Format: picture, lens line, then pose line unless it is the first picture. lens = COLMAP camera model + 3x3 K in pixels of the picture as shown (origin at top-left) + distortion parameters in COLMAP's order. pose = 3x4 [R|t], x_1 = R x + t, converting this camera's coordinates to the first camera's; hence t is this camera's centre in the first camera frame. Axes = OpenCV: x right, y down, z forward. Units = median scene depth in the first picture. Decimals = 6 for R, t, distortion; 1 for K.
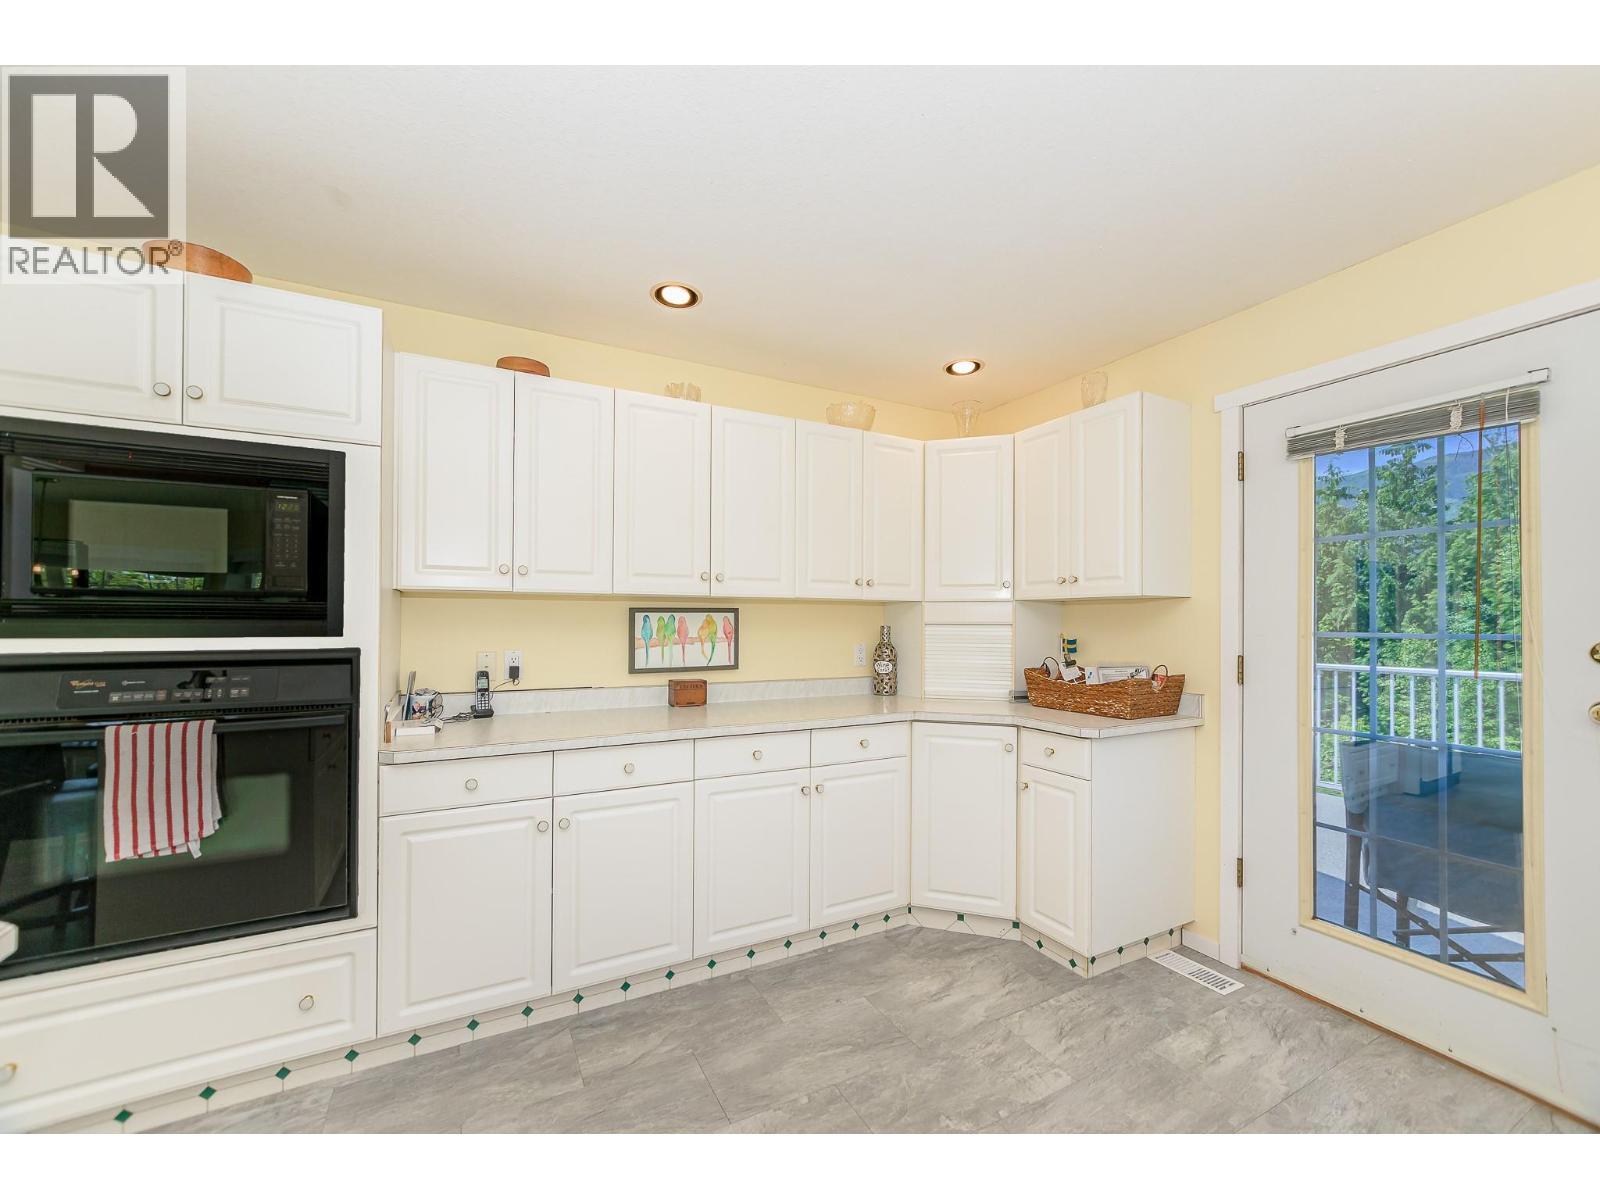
lens RADIAL K [[635.8, 0, 823.8], [0, 635.8, 615.8], [0, 0, 1]] dist [-0.000366, 0.000020]
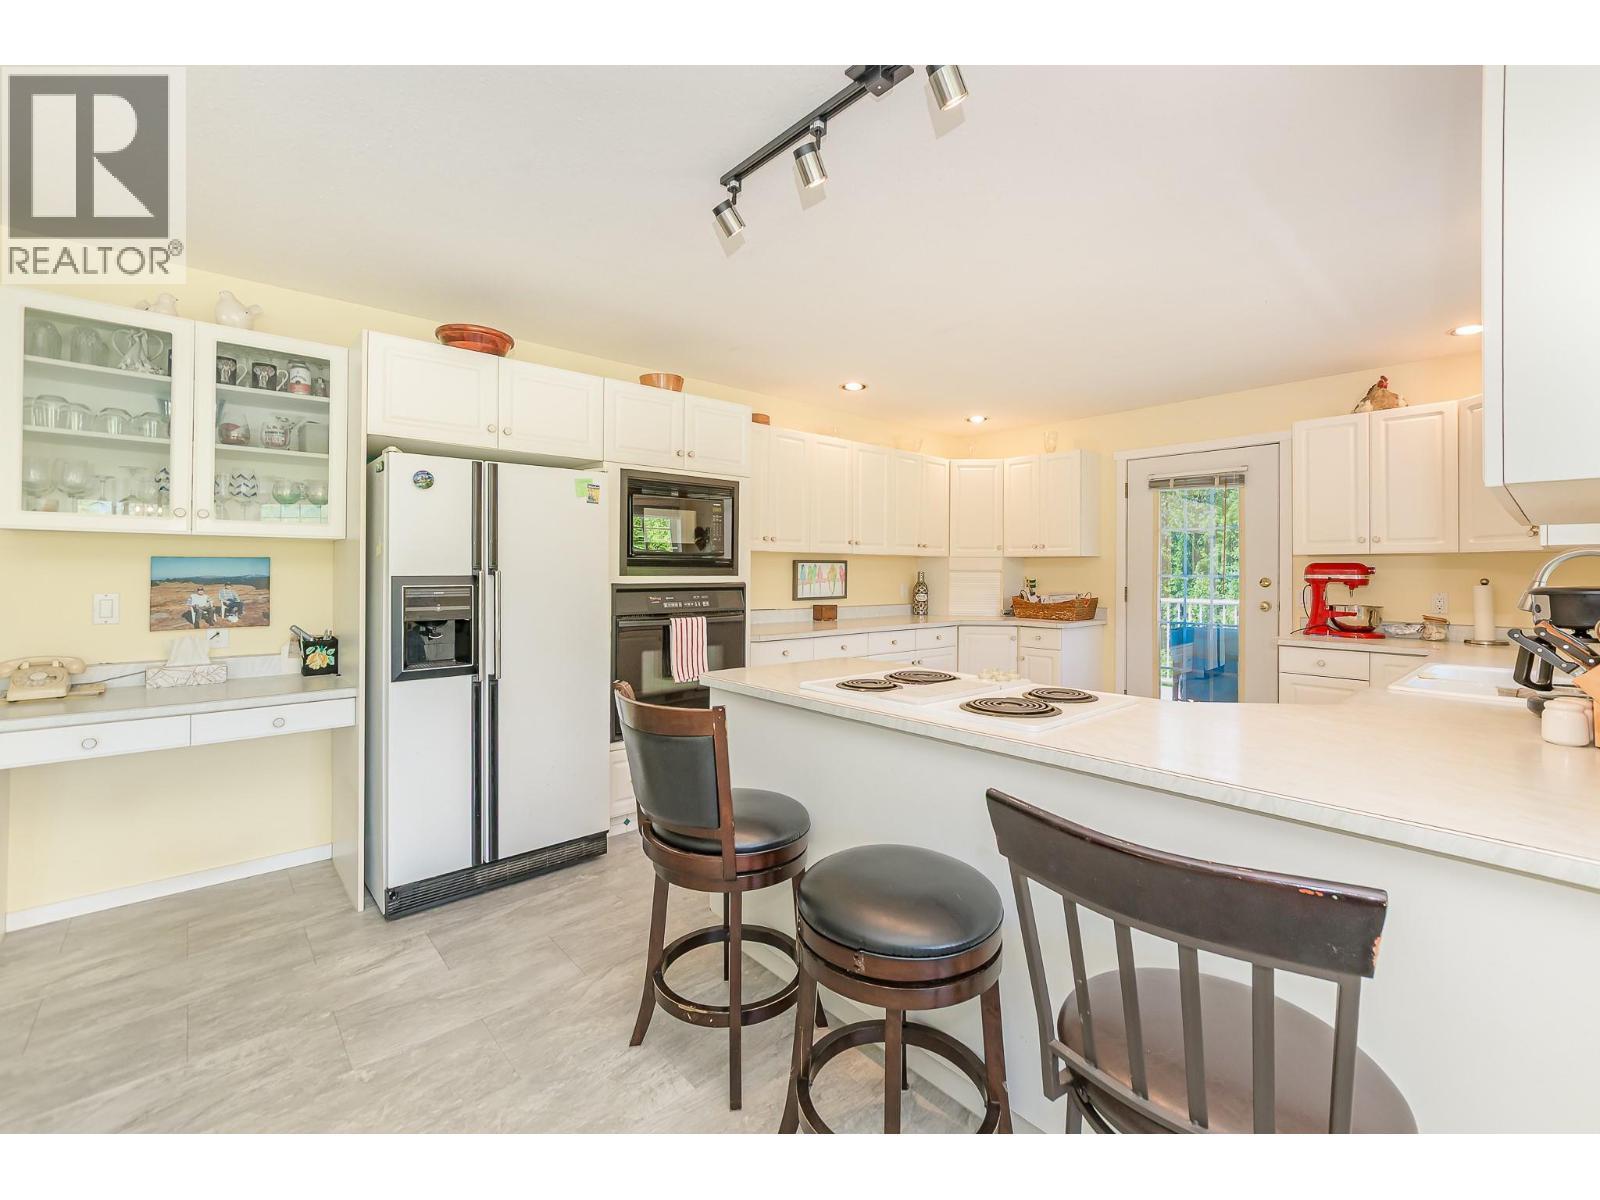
lens RADIAL K [[665.4, 0, 818.2], [0, 665.4, 566.7], [0, 0, 1]] dist [0.000053, -0.000028]
pose [[0.972703, 0.003830, 0.232021, -0.722108], [-0.005170, 0.999973, 0.005166, -0.005432], [-0.231995, -0.006225, 0.972697, -0.754422]]
